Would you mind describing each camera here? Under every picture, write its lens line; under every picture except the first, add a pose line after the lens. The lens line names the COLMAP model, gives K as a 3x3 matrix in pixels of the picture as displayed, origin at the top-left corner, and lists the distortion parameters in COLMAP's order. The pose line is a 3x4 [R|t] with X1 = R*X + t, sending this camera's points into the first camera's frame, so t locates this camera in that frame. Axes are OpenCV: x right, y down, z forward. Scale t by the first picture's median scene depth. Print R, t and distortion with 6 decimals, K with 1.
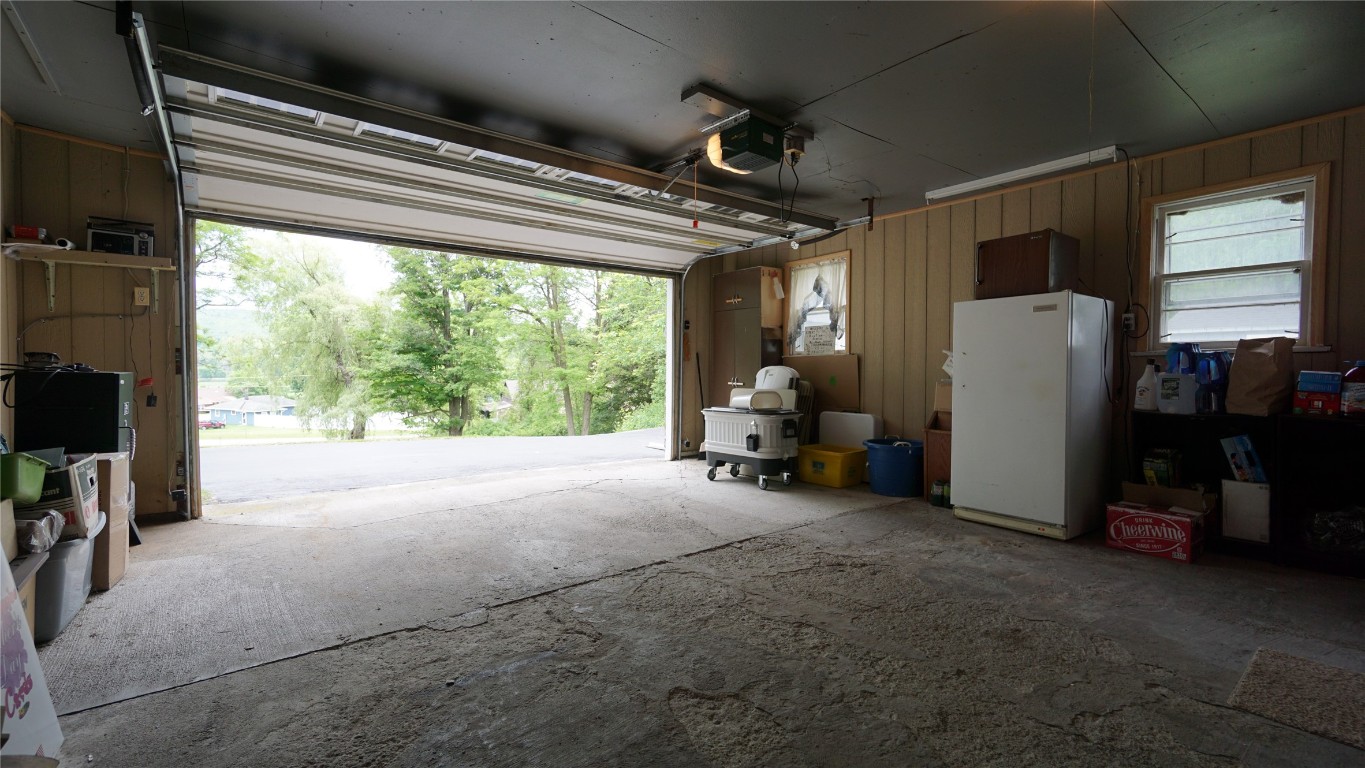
lens RADIAL K [[588.3, 0, 676.0], [0, 588.3, 383.8], [0, 0, 1]] dist [-0.007730, 0.000949]
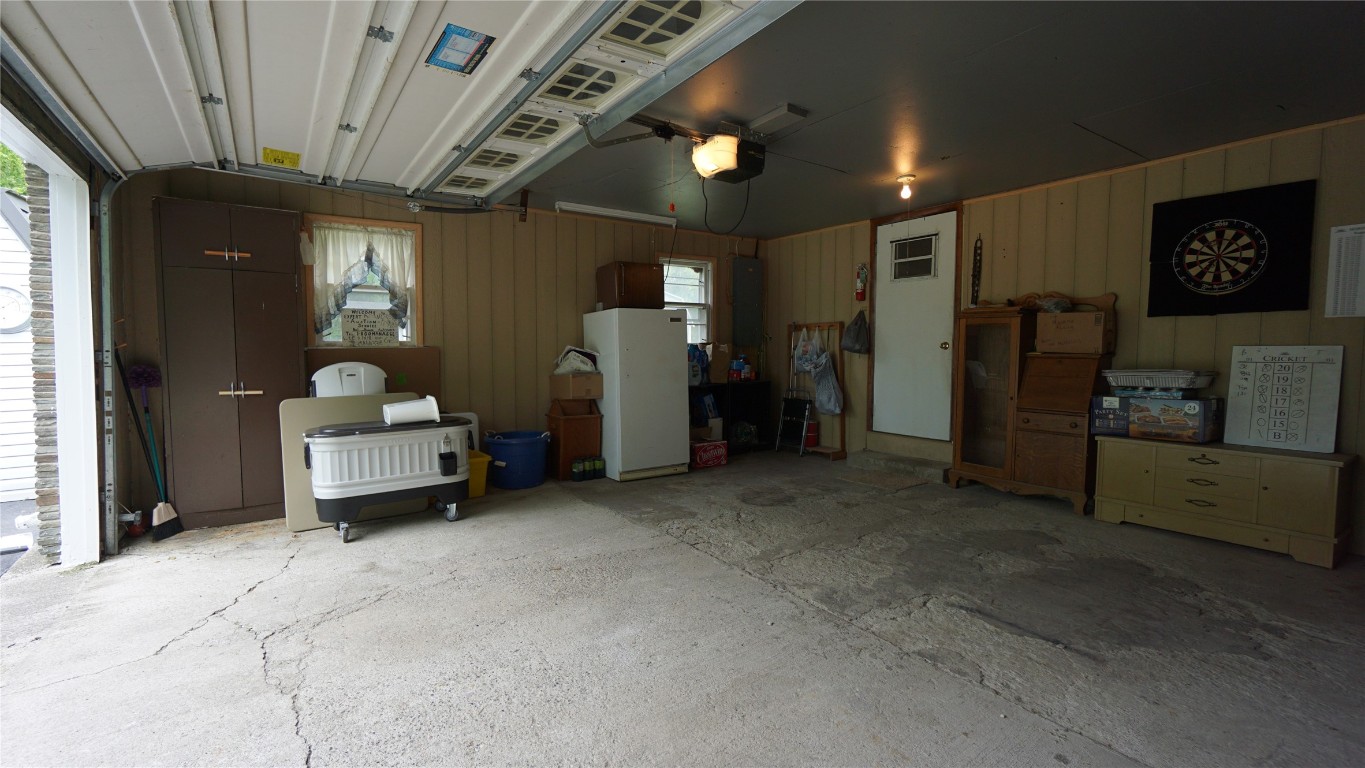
lens RADIAL K [[588.3, 0, 676.2], [0, 588.3, 380.3], [0, 0, 1]] dist [-0.007730, 0.000949]
pose [[0.050491, -0.053330, 0.997300, -0.608490], [0.031053, 0.998174, 0.051805, -0.038666], [-0.998242, 0.028353, 0.052055, 0.660694]]
